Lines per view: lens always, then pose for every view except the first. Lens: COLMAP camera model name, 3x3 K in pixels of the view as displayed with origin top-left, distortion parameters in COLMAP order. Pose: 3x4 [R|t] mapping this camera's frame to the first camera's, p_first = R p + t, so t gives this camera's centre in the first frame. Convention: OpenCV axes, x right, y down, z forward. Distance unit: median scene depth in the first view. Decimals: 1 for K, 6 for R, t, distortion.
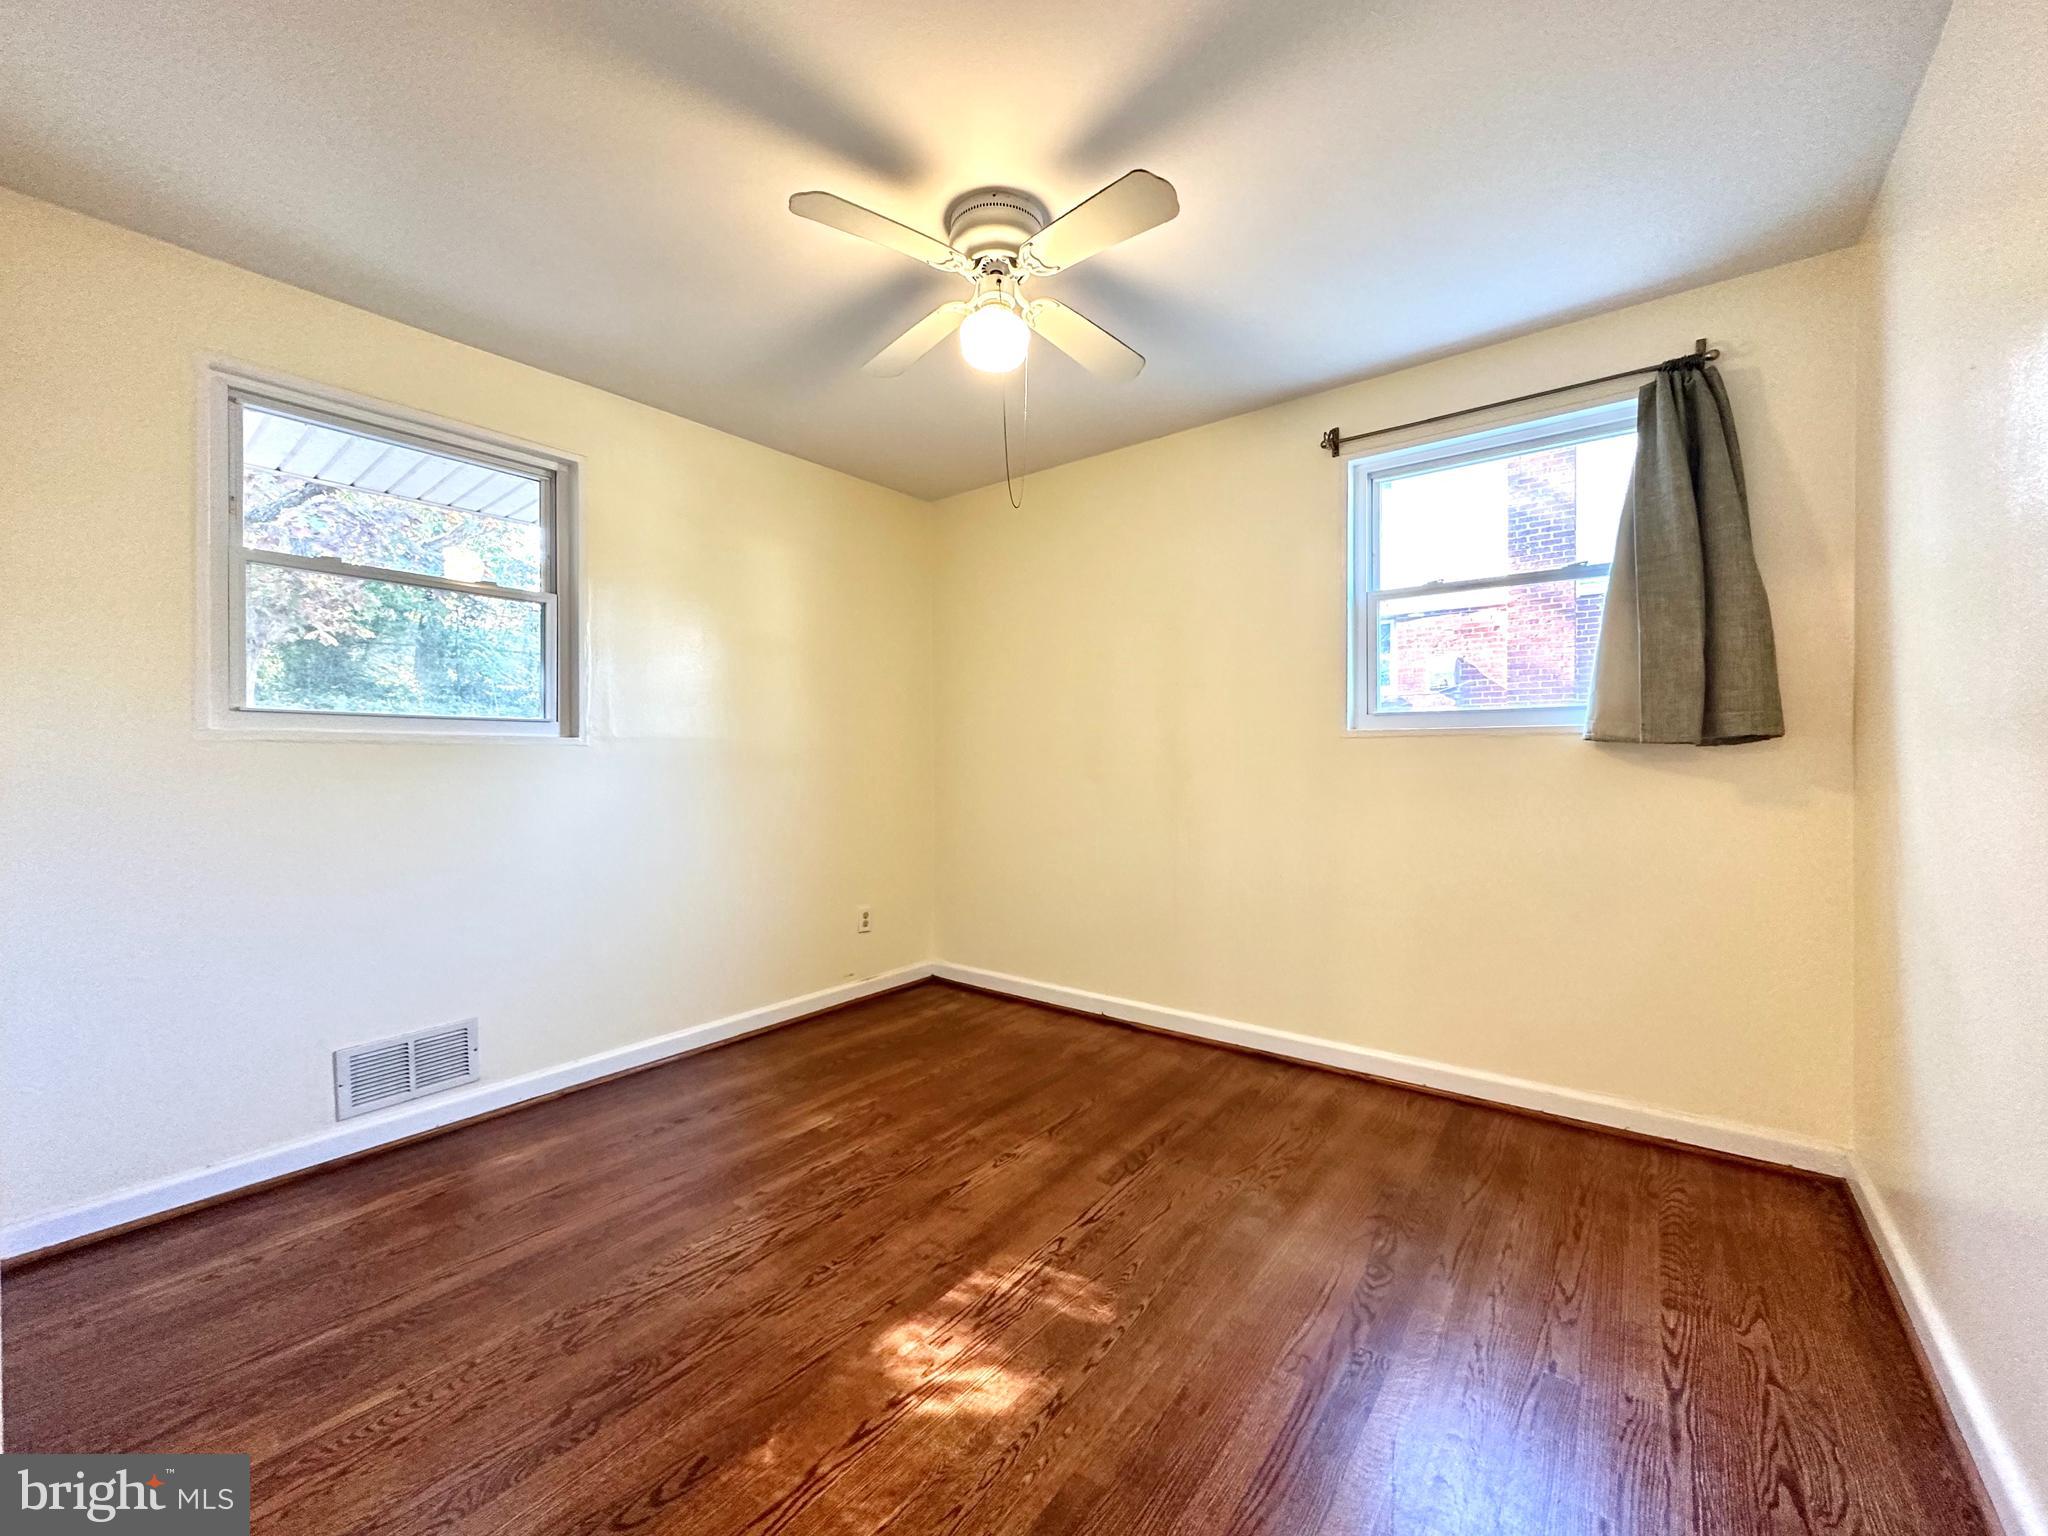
lens RADIAL K [[815.4, 0, 1024.8], [0, 815.4, 764.1], [0, 0, 1]] dist [-0.001680, 0.000522]
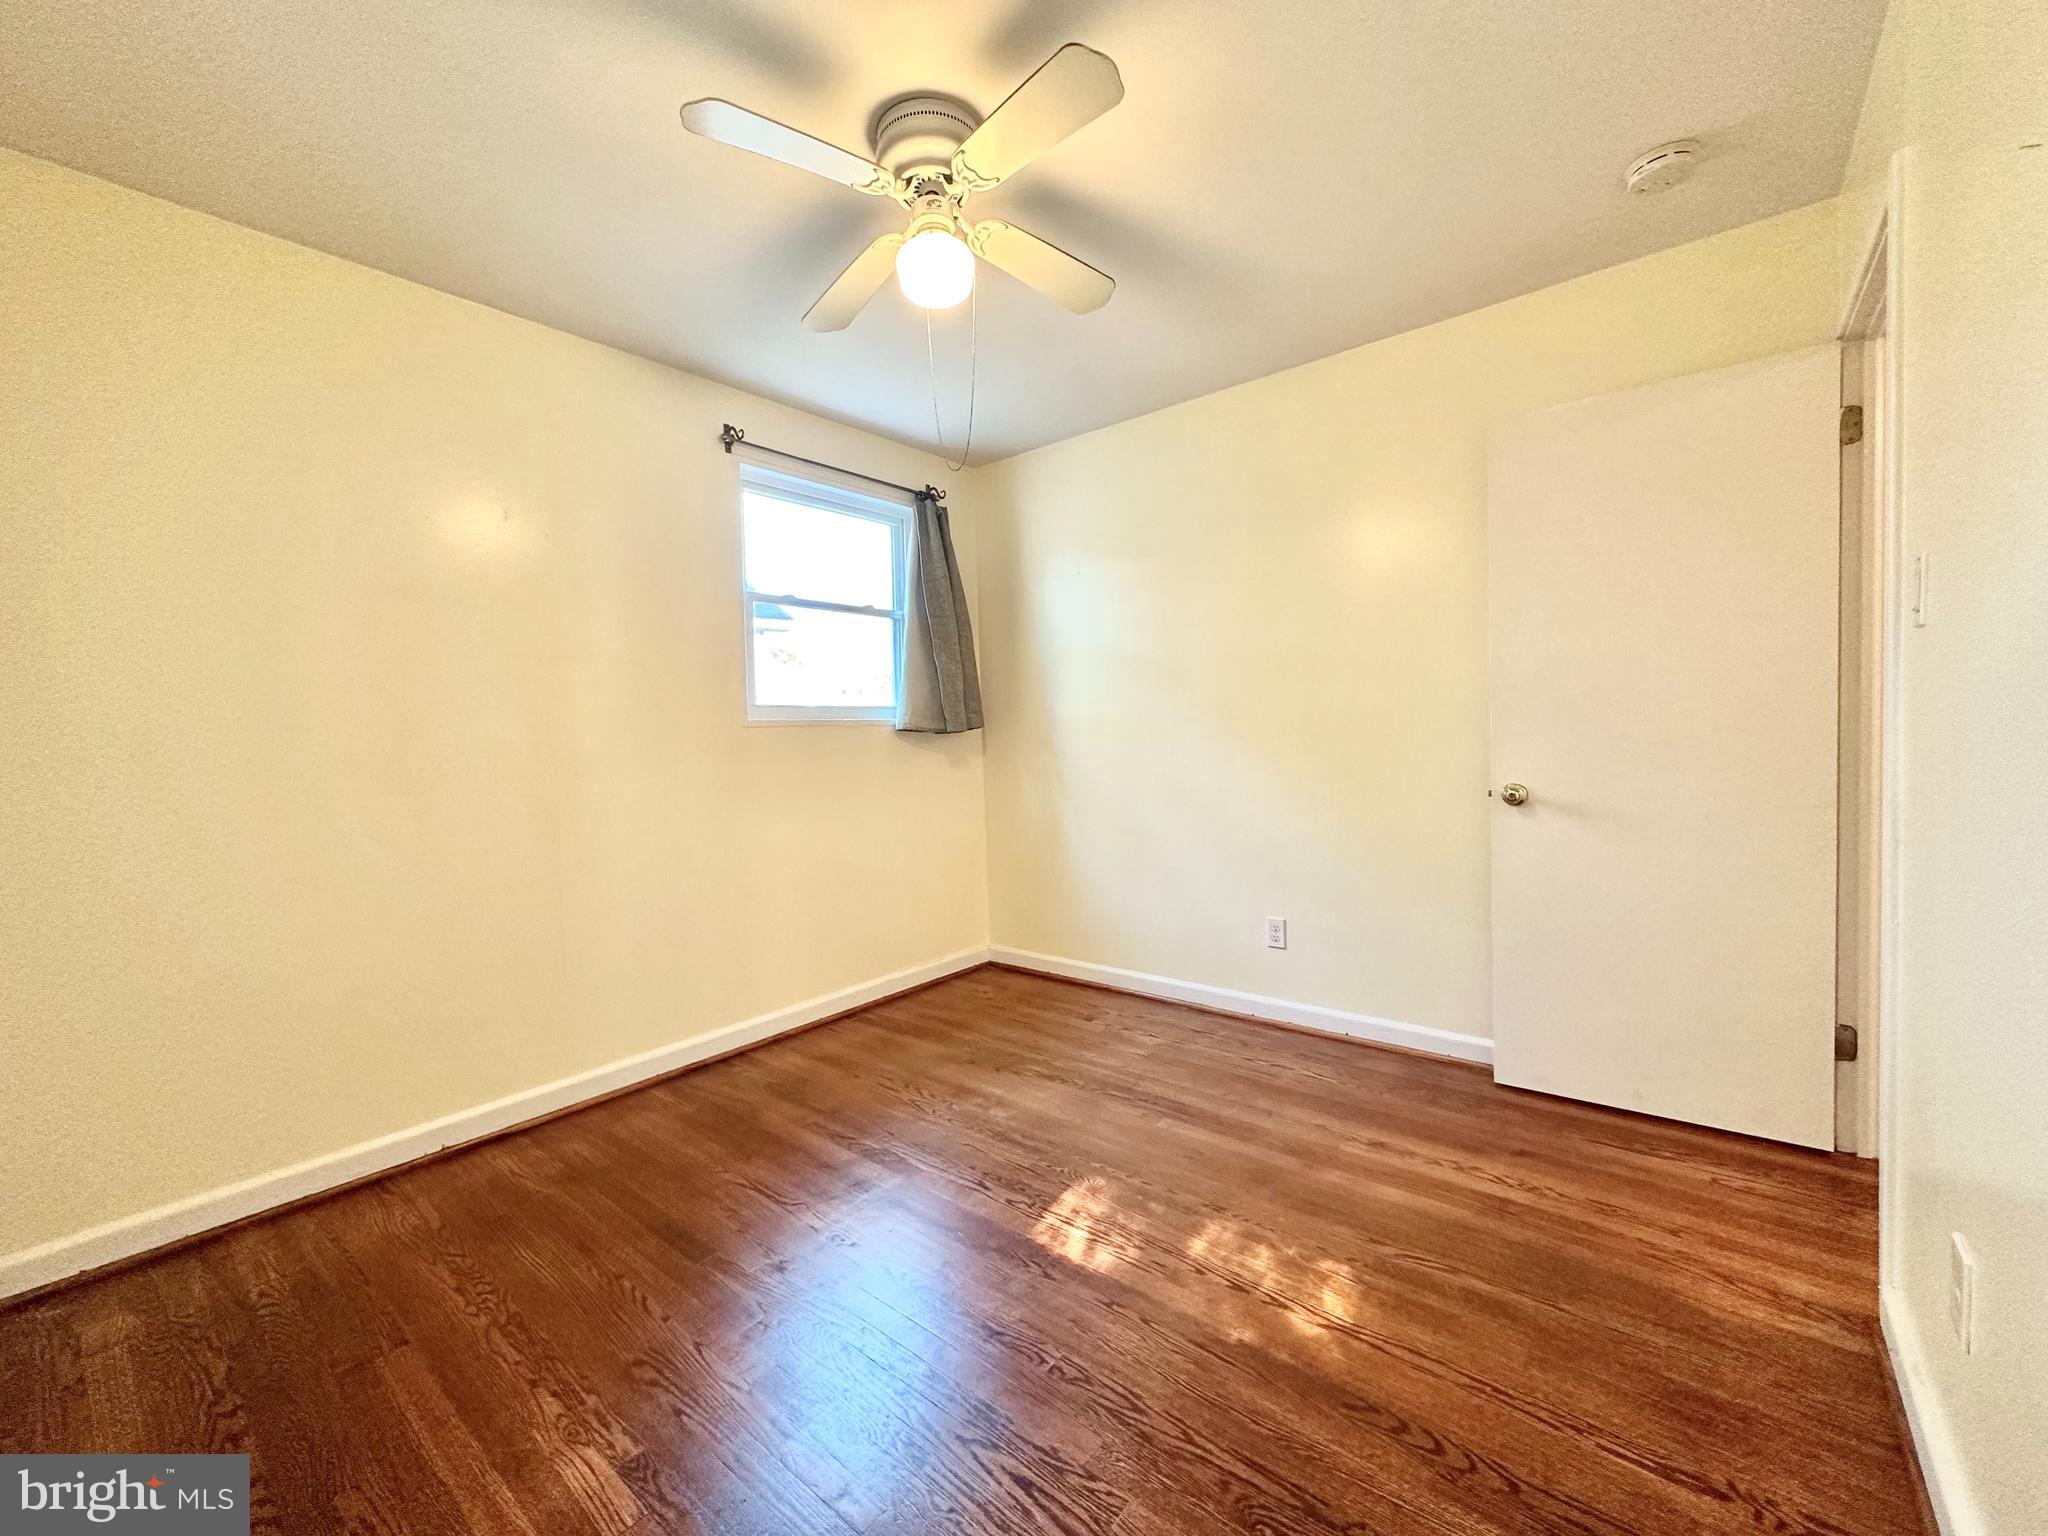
lens RADIAL K [[815.4, 0, 1010.8], [0, 815.4, 778.6], [0, 0, 1]] dist [-0.001680, 0.000522]
pose [[0.043946, -0.047810, 0.997889, -0.762596], [0.040057, 0.998135, 0.046058, -0.002610], [-0.998231, 0.037949, 0.045779, 0.731320]]
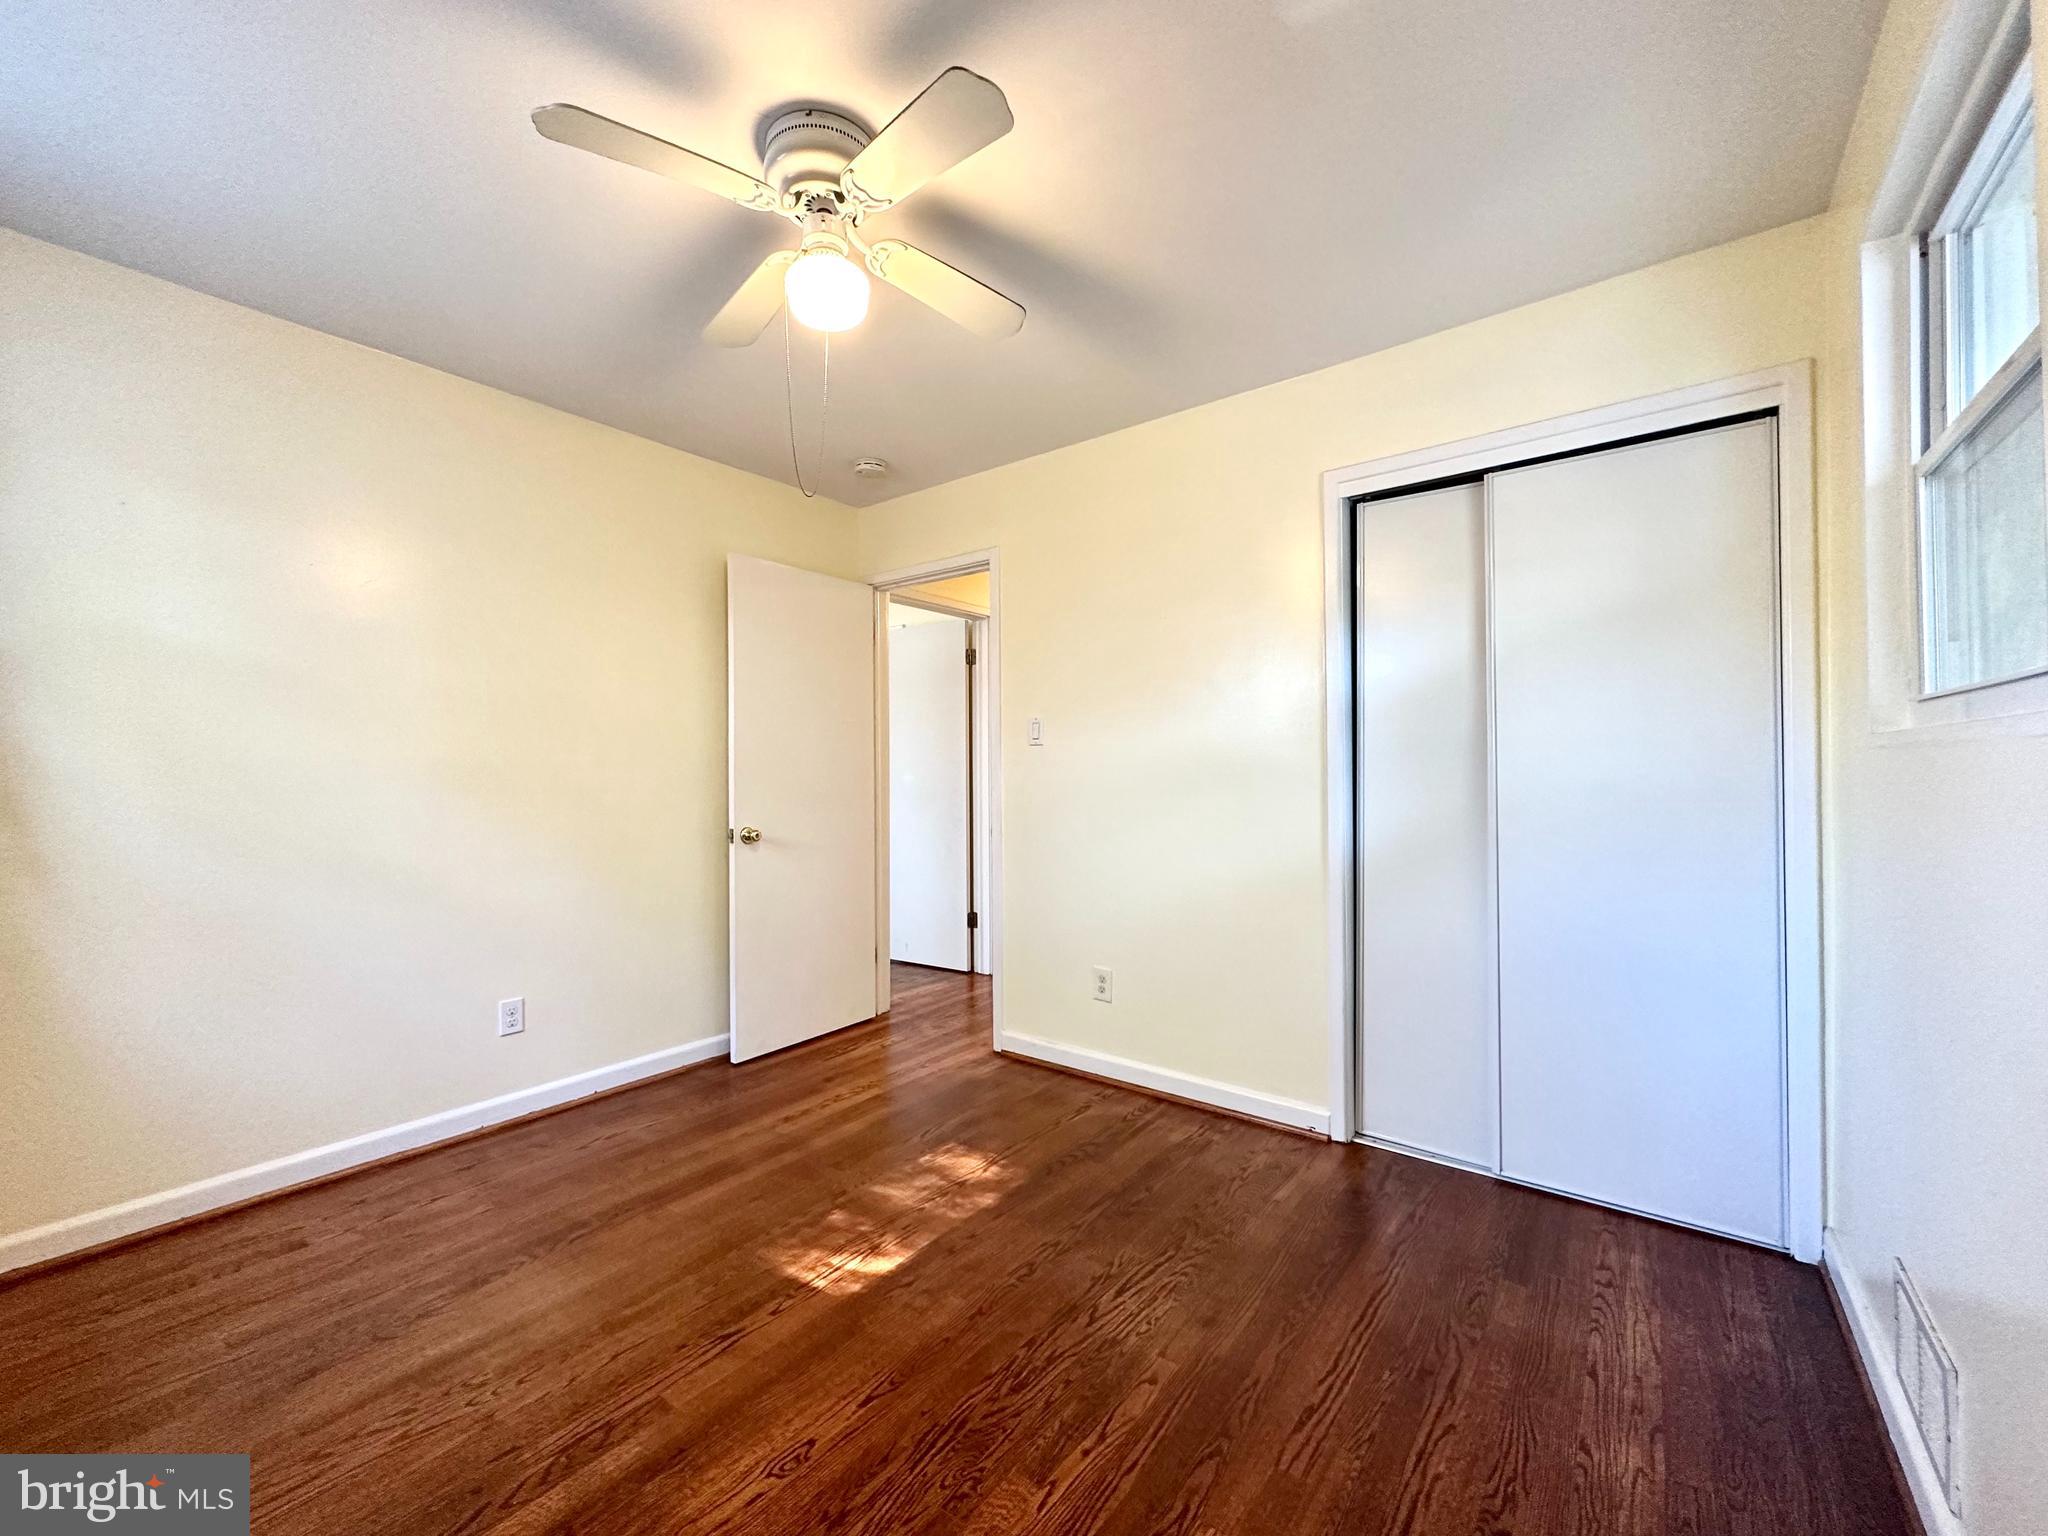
lens RADIAL K [[815.4, 0, 1032.0], [0, 815.4, 770.4], [0, 0, 1]] dist [-0.001680, 0.000522]
pose [[-0.999829, 0.012713, -0.013432, -0.188478], [0.012669, 0.999914, 0.003365, -0.018648], [0.013474, 0.003194, -0.999904, 1.506885]]
